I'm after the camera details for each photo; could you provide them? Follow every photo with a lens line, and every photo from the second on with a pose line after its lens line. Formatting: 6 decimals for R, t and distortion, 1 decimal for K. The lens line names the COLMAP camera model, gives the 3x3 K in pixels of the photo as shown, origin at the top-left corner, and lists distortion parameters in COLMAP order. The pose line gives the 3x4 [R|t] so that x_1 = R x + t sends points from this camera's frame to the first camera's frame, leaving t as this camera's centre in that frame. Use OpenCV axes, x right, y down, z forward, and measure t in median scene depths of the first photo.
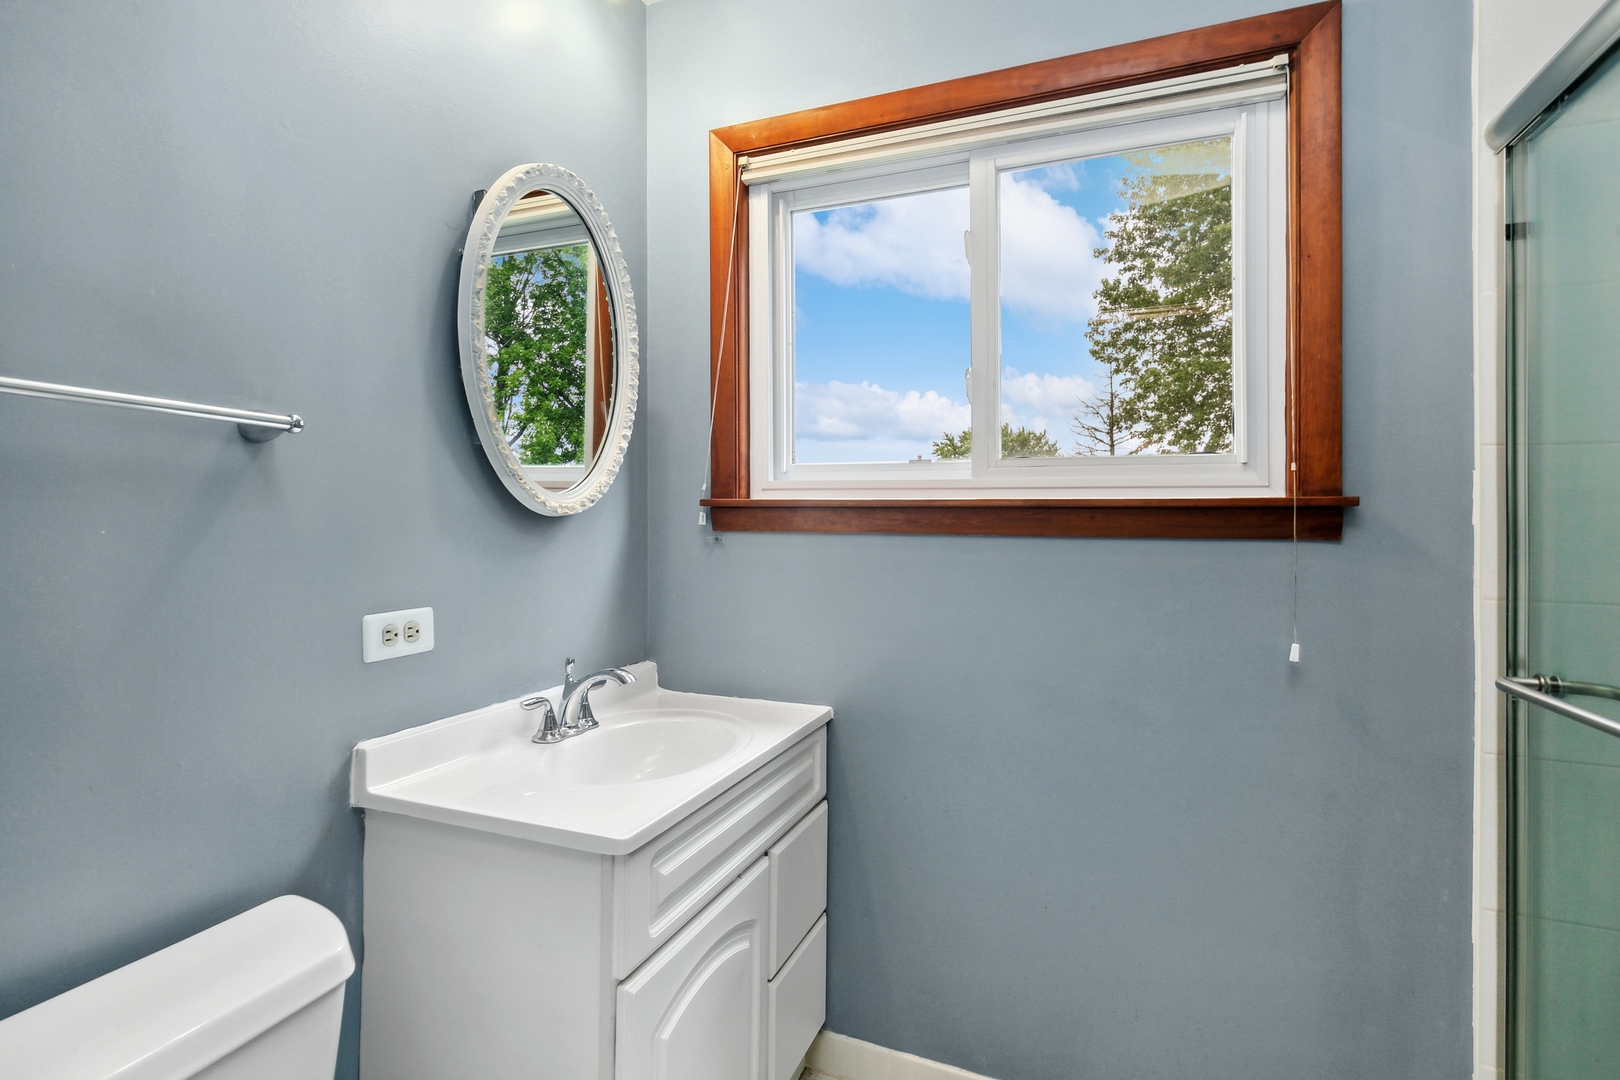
lens RADIAL K [[752.2, 0, 812.9], [0, 752.2, 529.0], [0, 0, 1]] dist [-0.001761, -0.000066]
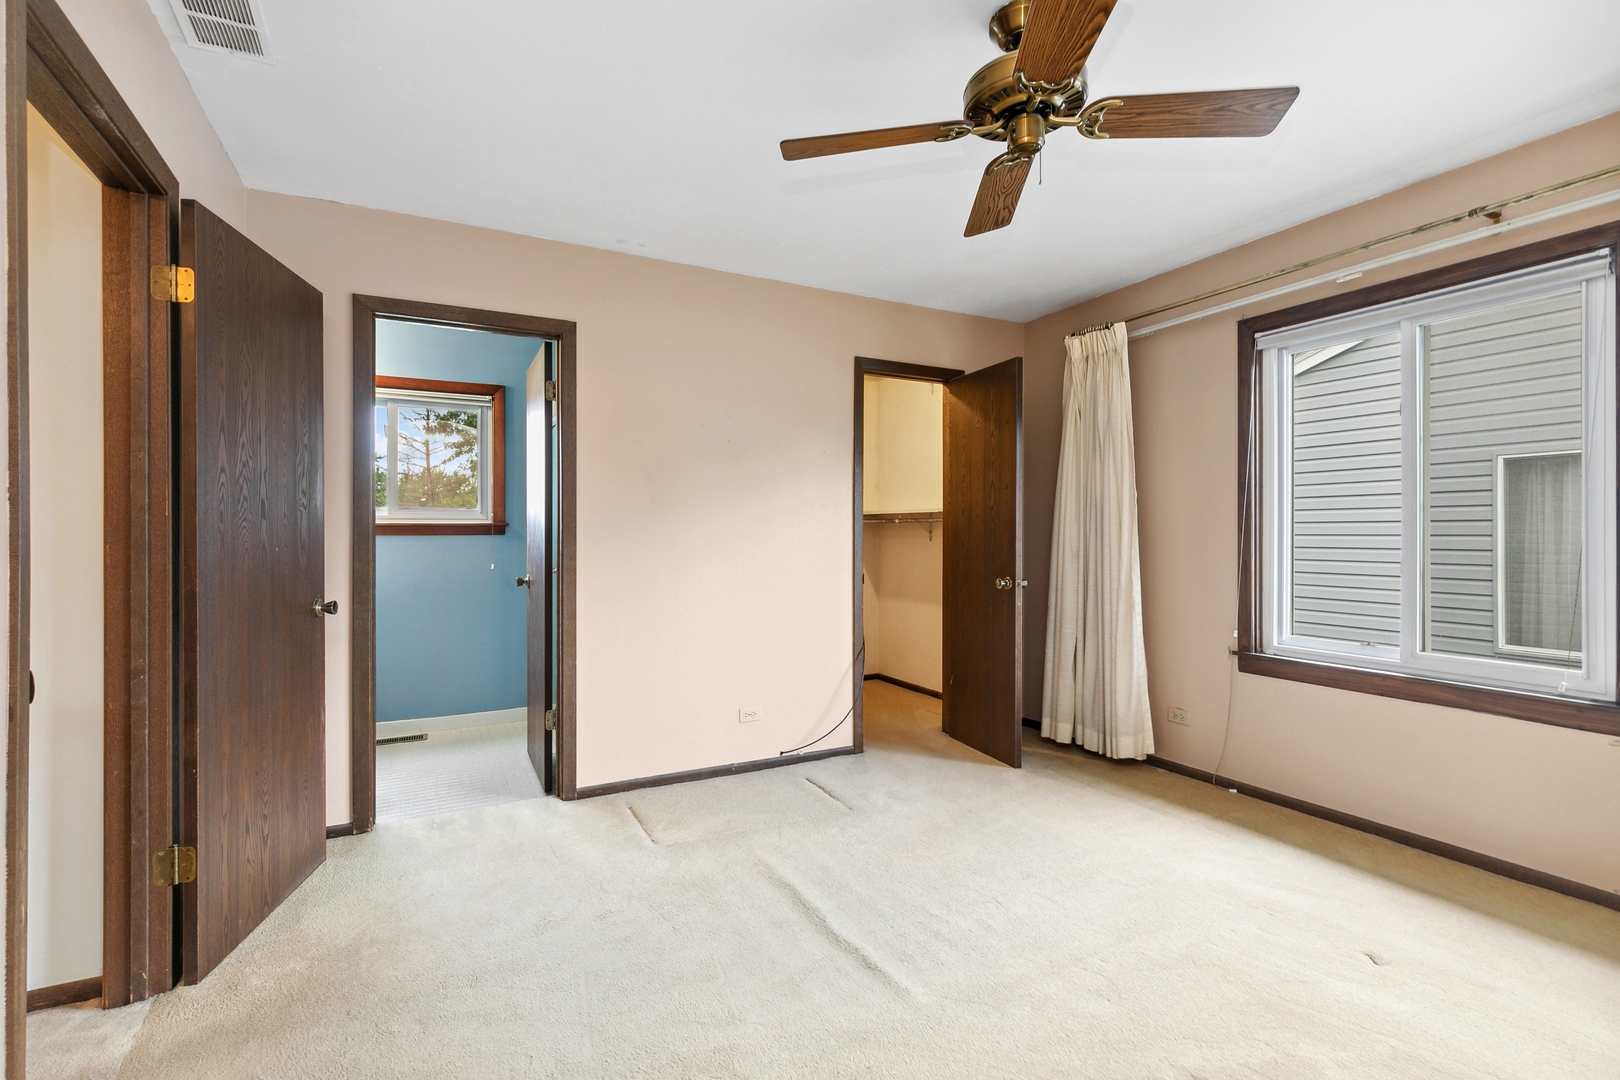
lens RADIAL K [[752.2, 0, 809.5], [0, 752.2, 532.4], [0, 0, 1]] dist [-0.001761, -0.000066]
pose [[0.658273, -0.010206, 0.752710, -0.087517], [0.002619, 0.999933, 0.011268, -0.002863], [-0.752774, -0.005446, 0.658256, -0.203987]]
